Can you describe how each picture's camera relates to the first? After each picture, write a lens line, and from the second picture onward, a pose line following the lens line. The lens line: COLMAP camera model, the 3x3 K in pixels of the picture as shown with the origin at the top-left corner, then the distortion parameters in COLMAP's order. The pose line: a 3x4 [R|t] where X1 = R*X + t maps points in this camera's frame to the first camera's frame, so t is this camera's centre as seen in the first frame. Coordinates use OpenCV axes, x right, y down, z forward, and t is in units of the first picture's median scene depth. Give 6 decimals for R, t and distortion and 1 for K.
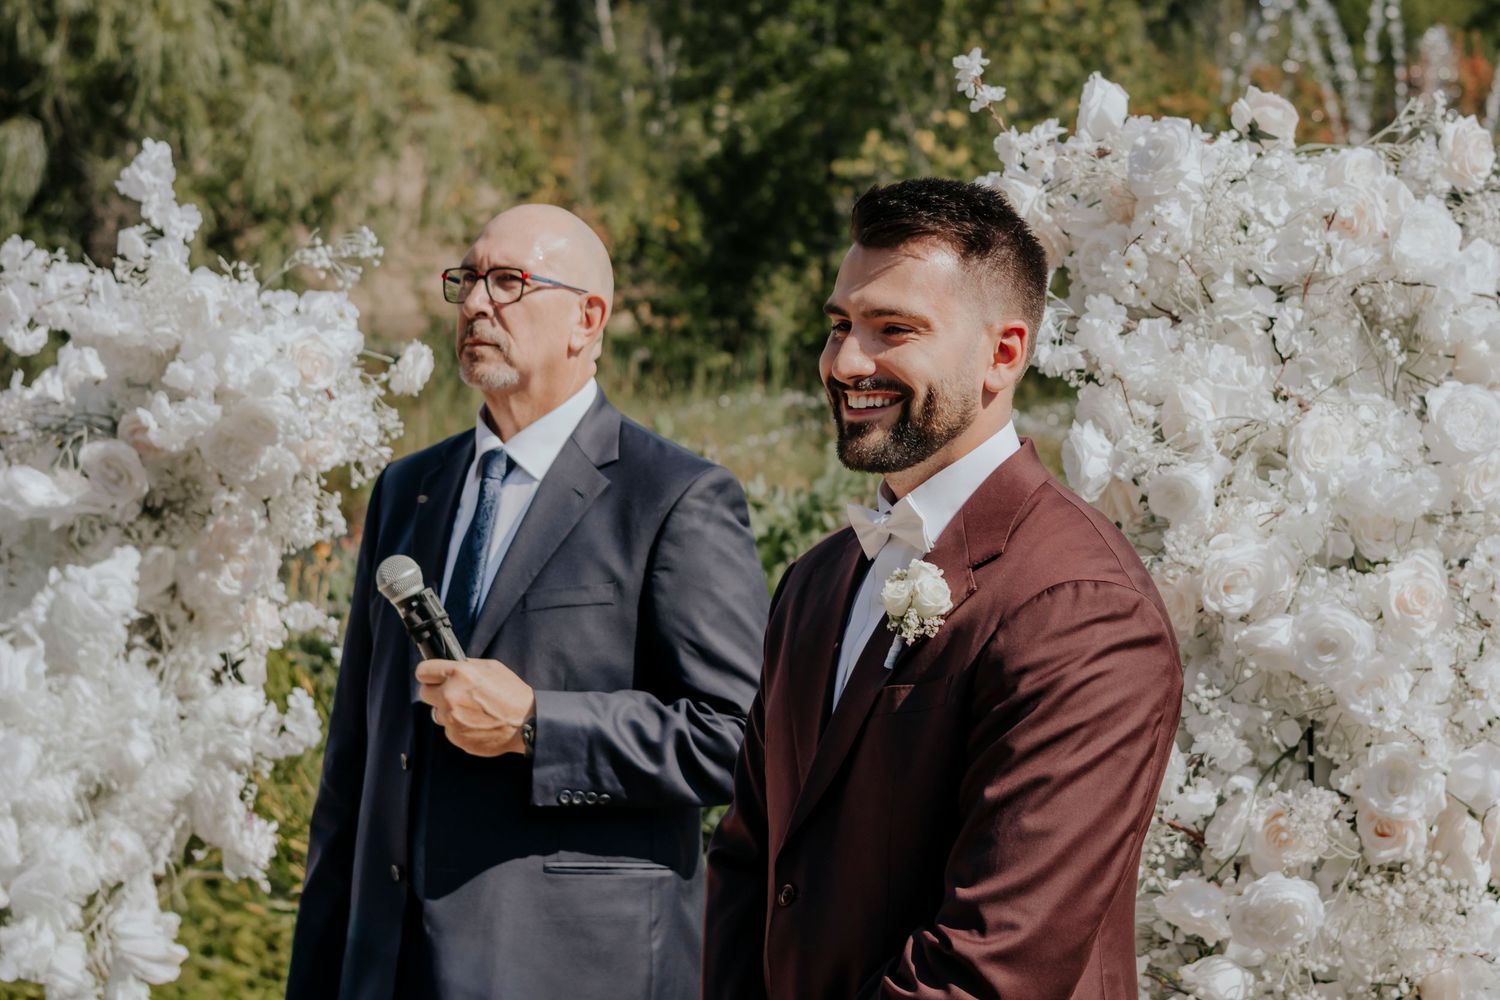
lens RADIAL K [[3653.2, 0, 752.4], [0, 3653.2, 292.5], [0, 0, 1]] dist [-0.041827, 0.775591]
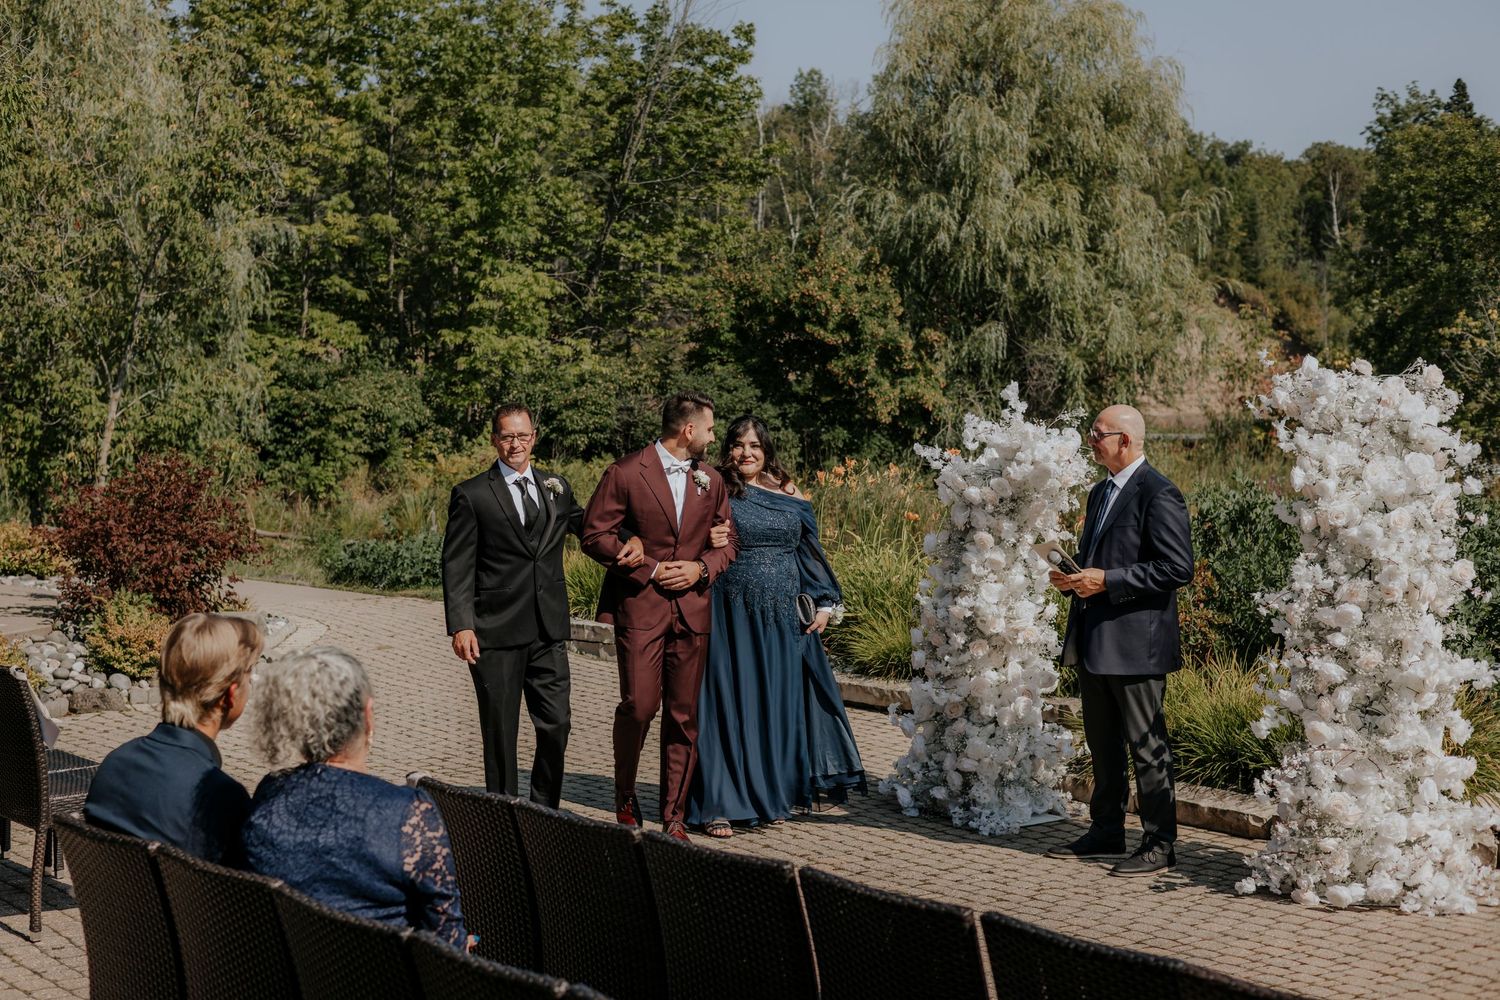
lens RADIAL K [[3123.4, 0, 750.0], [0, 3123.4, 500.0], [0, 0, 1]] dist [0.016452, 0.272330]
pose [[0.959291, -0.012185, -0.282156, 0.387791], [0.023314, 0.999075, 0.036119, -0.043477], [0.281455, -0.041227, 0.958688, -1.685368]]
